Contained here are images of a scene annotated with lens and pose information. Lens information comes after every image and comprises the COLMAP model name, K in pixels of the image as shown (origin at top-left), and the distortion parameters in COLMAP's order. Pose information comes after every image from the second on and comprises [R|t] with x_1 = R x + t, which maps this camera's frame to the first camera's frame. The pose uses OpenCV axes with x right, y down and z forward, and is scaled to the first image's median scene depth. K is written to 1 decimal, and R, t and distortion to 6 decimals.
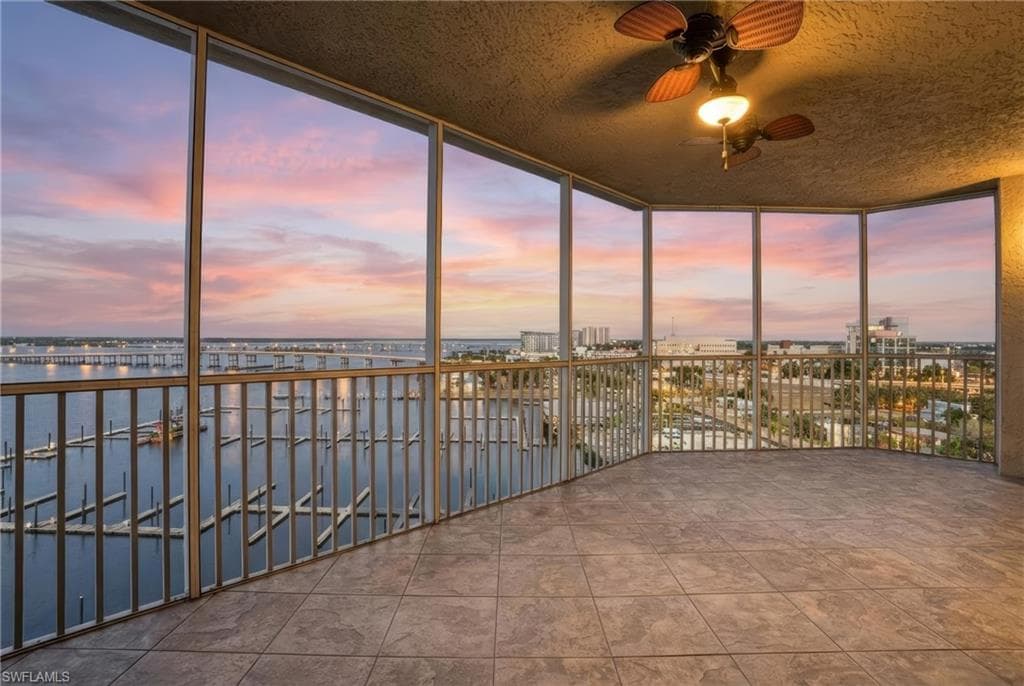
lens RADIAL K [[482.7, 0, 513.7], [0, 482.7, 341.2], [0, 0, 1]] dist [-0.000684, 0.000013]
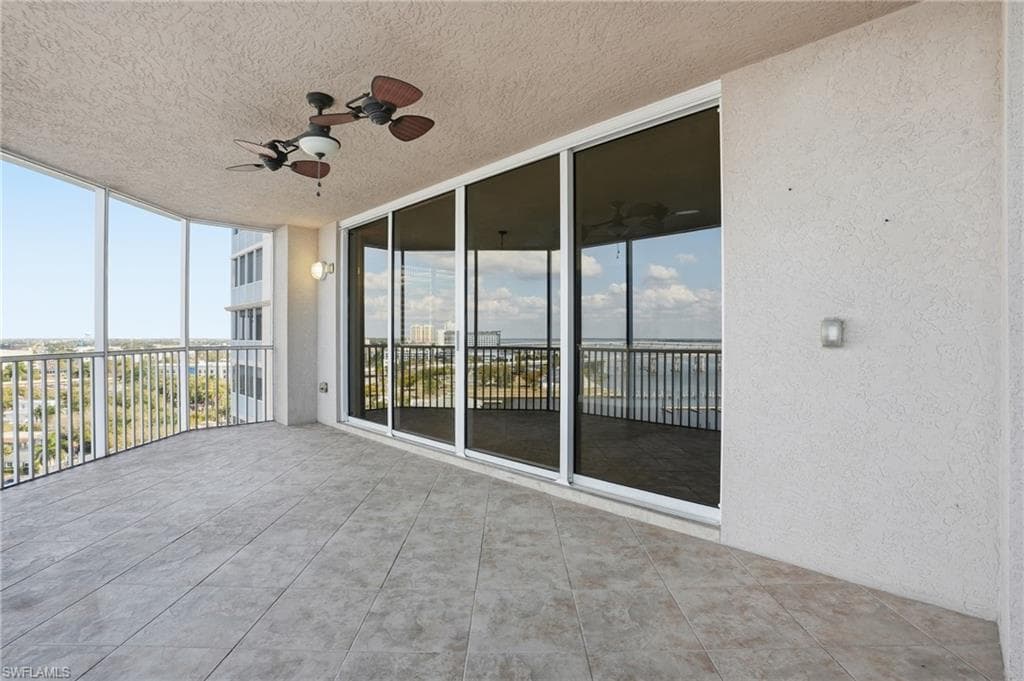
lens RADIAL K [[480.6, 0, 508.2], [0, 480.6, 335.9], [0, 0, 1]] dist [-0.065917, 0.025222]
pose [[0.024827, -0.001619, 0.999690, -0.698388], [-0.001447, 0.999998, 0.001656, -0.003162], [-0.999691, -0.001488, 0.024824, 0.440985]]
